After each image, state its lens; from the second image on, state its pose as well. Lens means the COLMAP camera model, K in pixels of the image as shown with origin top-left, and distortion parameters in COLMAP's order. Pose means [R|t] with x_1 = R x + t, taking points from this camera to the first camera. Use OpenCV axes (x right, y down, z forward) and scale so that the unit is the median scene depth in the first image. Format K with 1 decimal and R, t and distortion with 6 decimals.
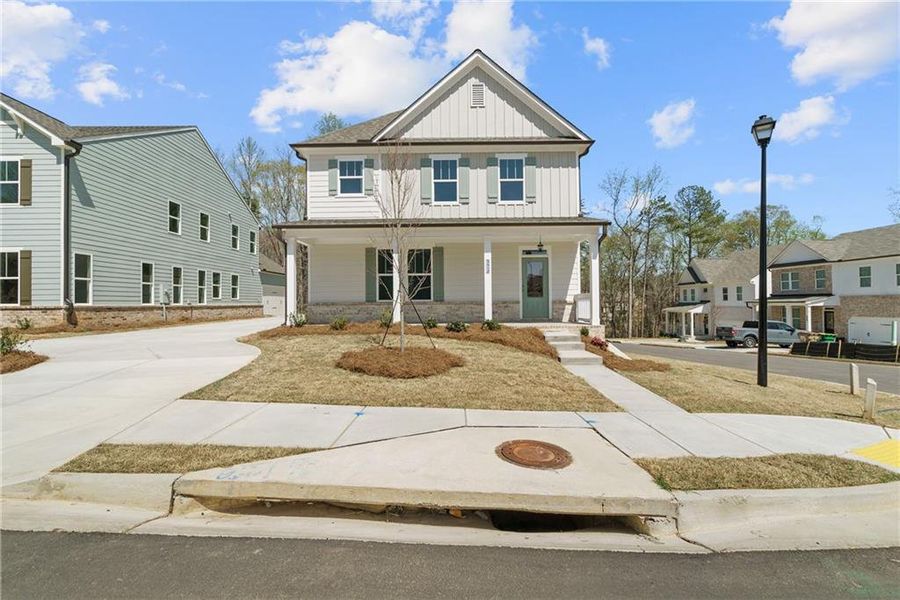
lens RADIAL K [[412.7, 0, 464.3], [0, 412.7, 300.0], [0, 0, 1]] dist [-0.000990, 0.000473]
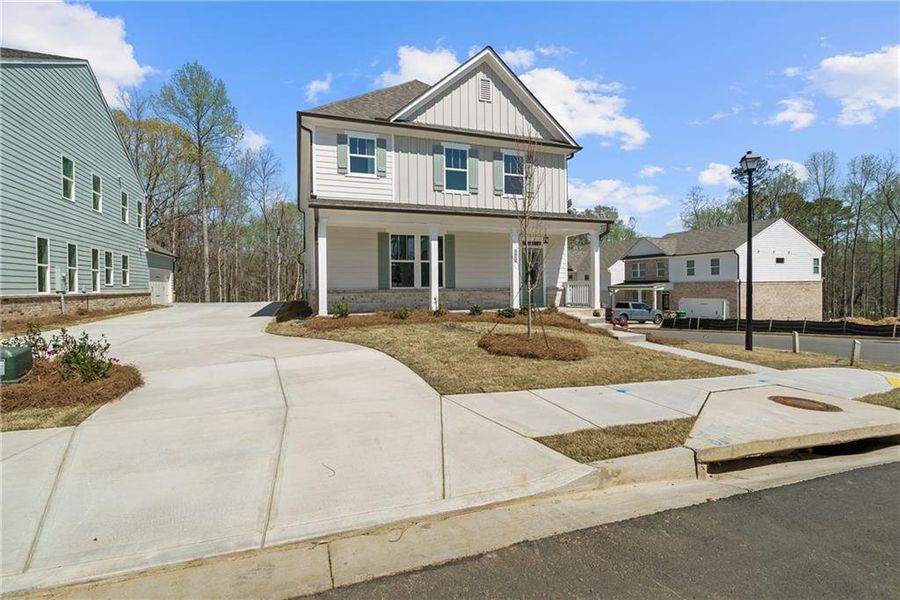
lens RADIAL K [[412.7, 0, 468.4], [0, 412.7, 290.9], [0, 0, 1]] dist [-0.000990, 0.000473]
pose [[0.934254, -0.005607, 0.356563, -0.380538], [0.000332, 0.999890, 0.014853, -0.005515], [-0.356607, -0.013758, 0.934153, 0.036423]]
